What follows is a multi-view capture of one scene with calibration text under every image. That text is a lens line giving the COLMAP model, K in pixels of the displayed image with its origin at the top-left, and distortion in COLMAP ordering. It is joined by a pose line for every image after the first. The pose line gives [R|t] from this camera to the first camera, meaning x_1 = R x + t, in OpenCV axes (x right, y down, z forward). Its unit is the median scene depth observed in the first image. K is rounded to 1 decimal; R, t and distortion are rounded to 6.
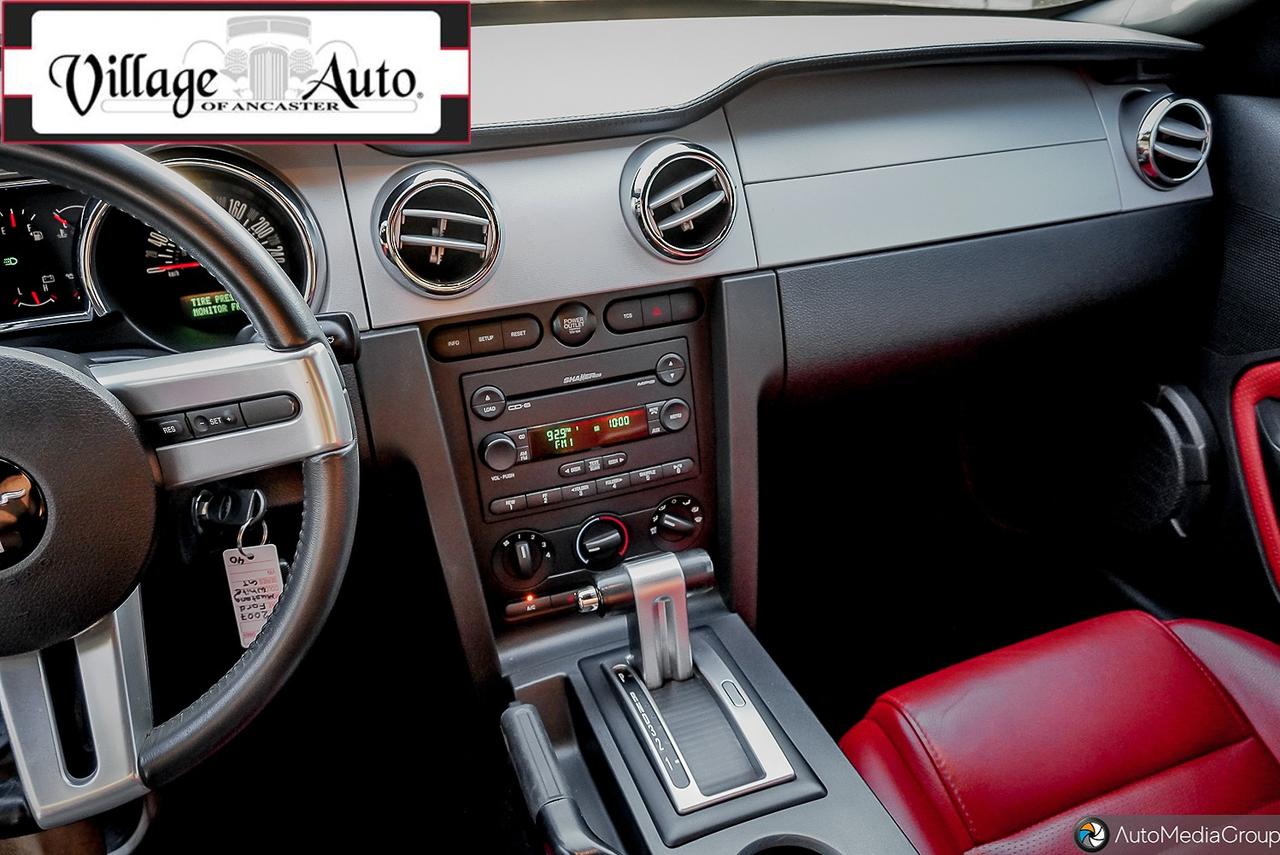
lens RADIAL K [[958.8, 0, 640.0], [0, 958.8, 427.5], [0, 0, 1]] dist [-0.014931, -0.004089]
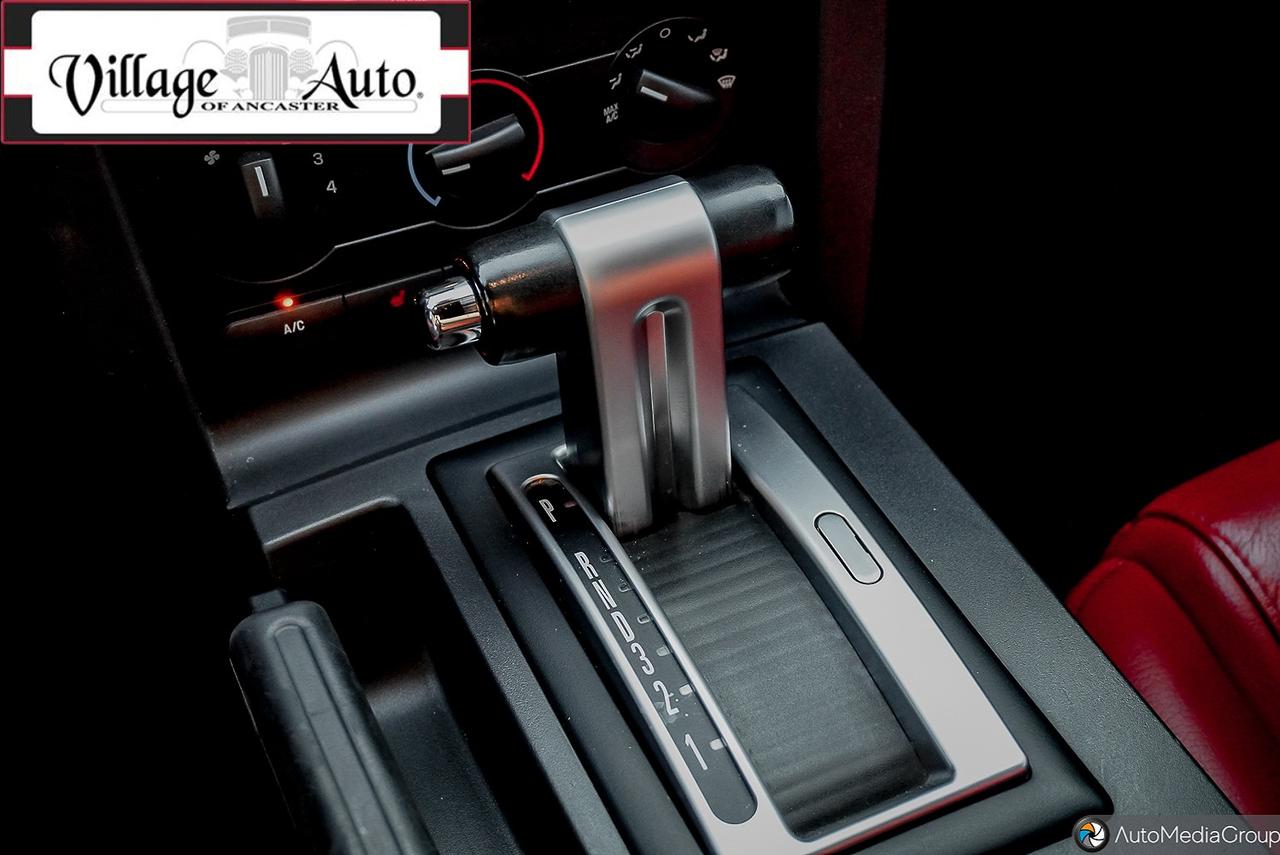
lens RADIAL K [[1707.6, 0, 640.0], [0, 1707.6, 427.5], [0, 0, 1]] dist [0.008157, 0.014057]
pose [[0.996132, -0.033367, 0.081287, -0.035284], [0.008005, 0.955707, 0.294210, 0.030293], [-0.087504, -0.292422, 0.952278, 0.349332]]
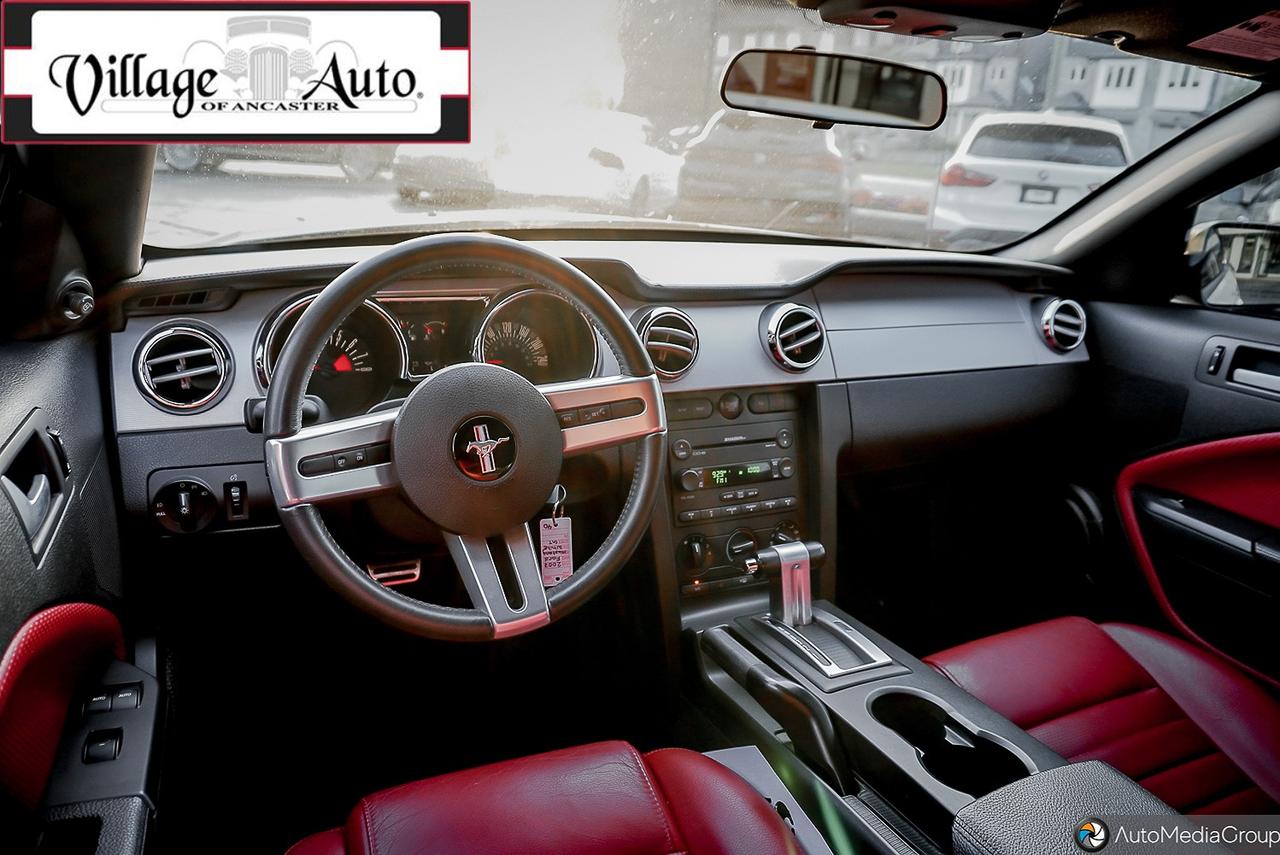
lens RADIAL K [[897.2, 0, 640.0], [0, 897.2, 427.5], [0, 0, 1]] dist [-0.003924, 0.004997]
pose [[0.995620, 0.031438, 0.088046, -0.354899], [-0.008602, 0.968575, -0.248574, 0.308684], [-0.093094, 0.246728, 0.964603, -0.454444]]
